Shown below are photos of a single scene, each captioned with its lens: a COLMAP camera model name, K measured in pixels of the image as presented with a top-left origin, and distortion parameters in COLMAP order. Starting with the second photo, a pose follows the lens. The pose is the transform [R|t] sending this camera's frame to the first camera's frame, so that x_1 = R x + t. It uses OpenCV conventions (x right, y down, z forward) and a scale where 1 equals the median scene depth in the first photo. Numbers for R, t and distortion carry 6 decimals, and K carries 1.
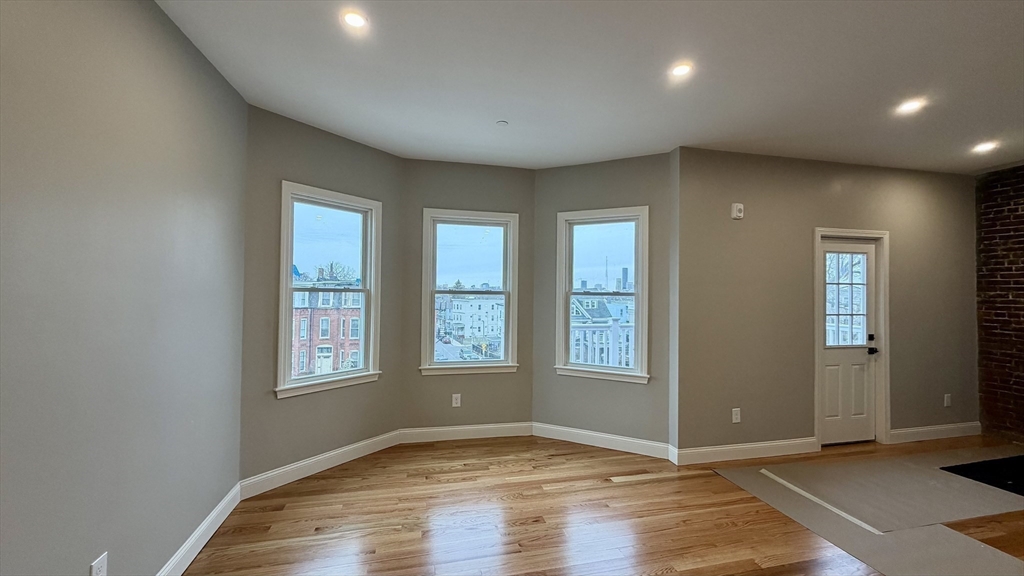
lens RADIAL K [[407.1, 0, 508.5], [0, 407.1, 287.5], [0, 0, 1]] dist [0.001324, -0.000725]
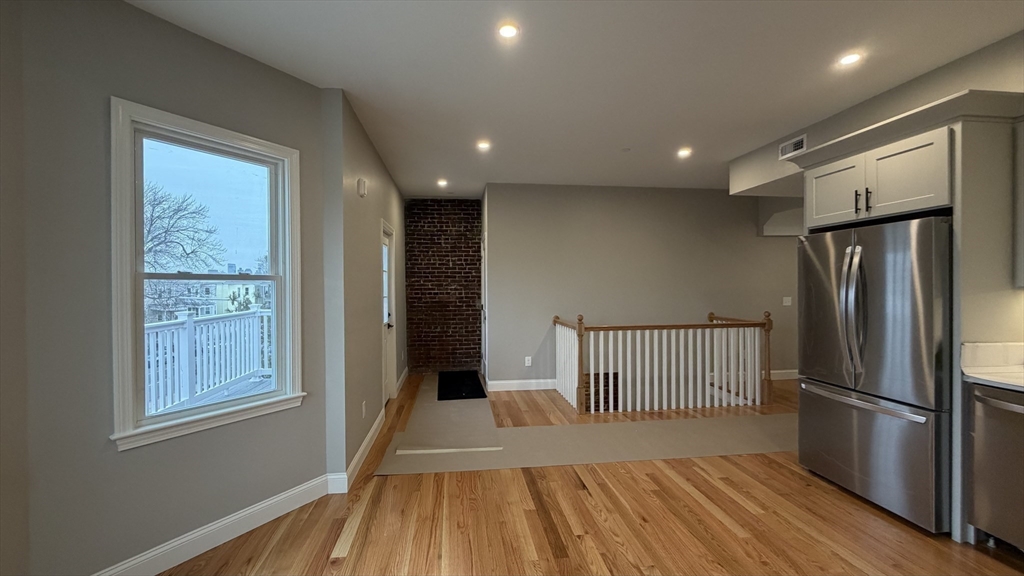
lens RADIAL K [[407.1, 0, 508.8], [0, 407.1, 289.6], [0, 0, 1]] dist [0.001324, -0.000725]
pose [[0.098518, -0.020513, 0.994924, -0.285051], [-0.008469, 0.999734, 0.021451, 0.016376], [-0.995099, -0.010540, 0.098318, 0.513354]]
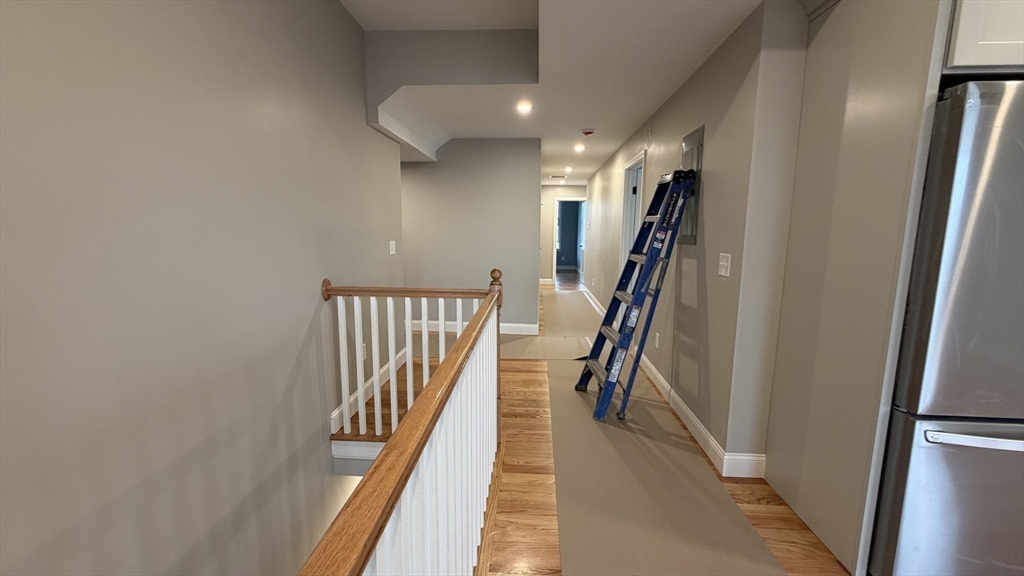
lens RADIAL K [[407.1, 0, 509.1], [0, 407.1, 285.5], [0, 0, 1]] dist [0.001324, -0.000725]
pose [[-0.955866, -0.056941, 0.288231, 0.744801], [-0.022334, 0.992283, 0.121962, 0.048498], [-0.292952, 0.110142, -0.949762, 0.454876]]
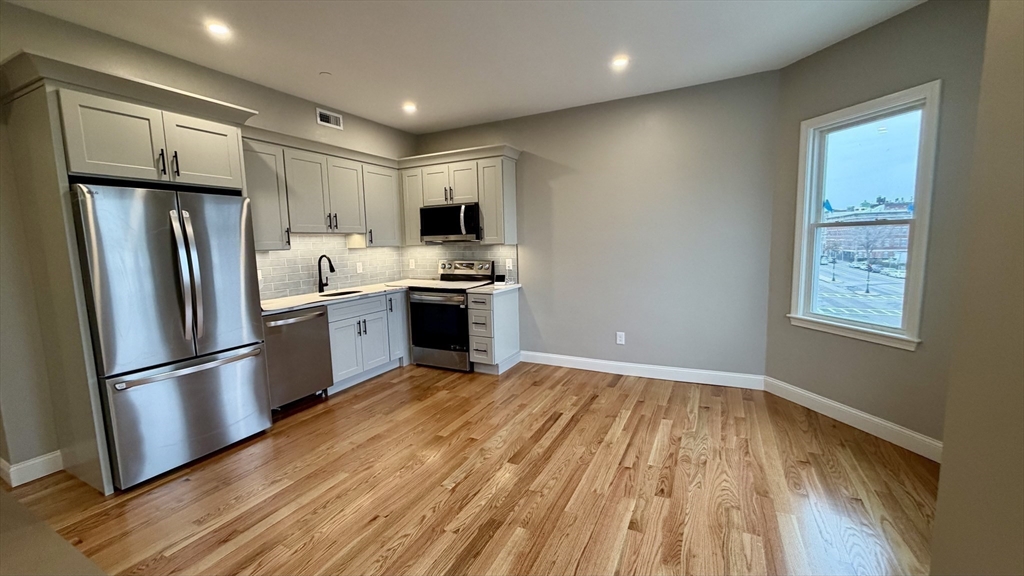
lens RADIAL K [[407.1, 0, 508.6], [0, 407.1, 291.5], [0, 0, 1]] dist [0.001324, -0.000725]
pose [[-0.647222, 0.099394, -0.755794, 0.569673], [0.029947, 0.994013, 0.105078, 0.029143], [0.761713, 0.045375, -0.646324, 0.819530]]
